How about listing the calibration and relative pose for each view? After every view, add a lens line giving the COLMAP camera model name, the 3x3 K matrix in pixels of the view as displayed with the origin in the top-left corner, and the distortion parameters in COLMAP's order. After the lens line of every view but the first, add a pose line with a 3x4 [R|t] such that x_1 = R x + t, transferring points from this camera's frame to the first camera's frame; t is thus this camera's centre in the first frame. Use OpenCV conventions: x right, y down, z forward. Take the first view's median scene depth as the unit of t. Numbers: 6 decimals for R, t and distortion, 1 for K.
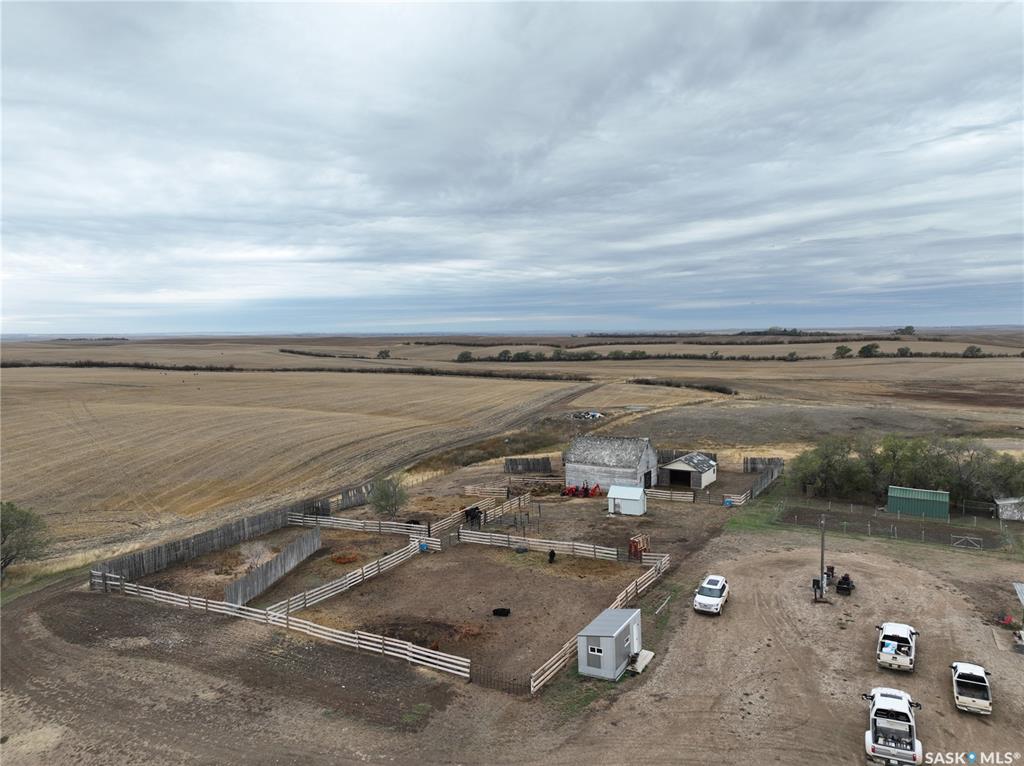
lens RADIAL K [[722.5, 0, 512.1], [0, 722.5, 379.3], [0, 0, 1]] dist [0.007748, 0.007605]
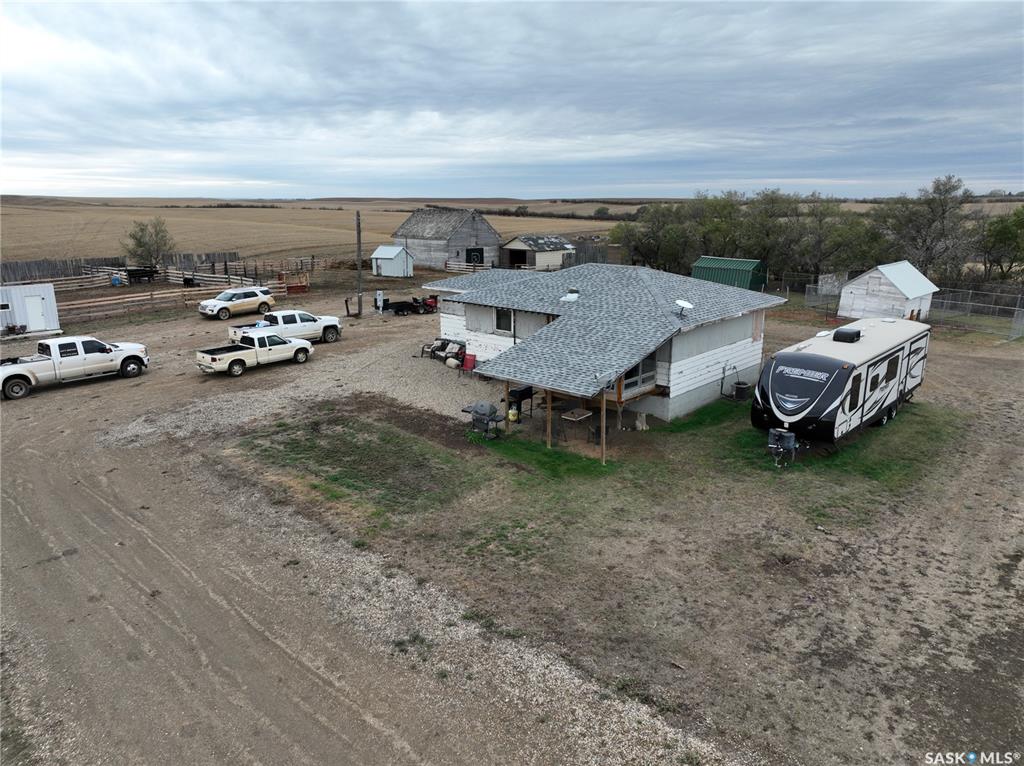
lens RADIAL K [[722.5, 0, 510.9], [0, 722.5, 384.1], [0, 0, 1]] dist [0.007748, 0.007605]
pose [[0.969583, 0.069819, -0.234593, 0.783831], [-0.025811, 0.982274, 0.185664, 0.218435], [0.243397, -0.173962, 0.954199, 0.228583]]
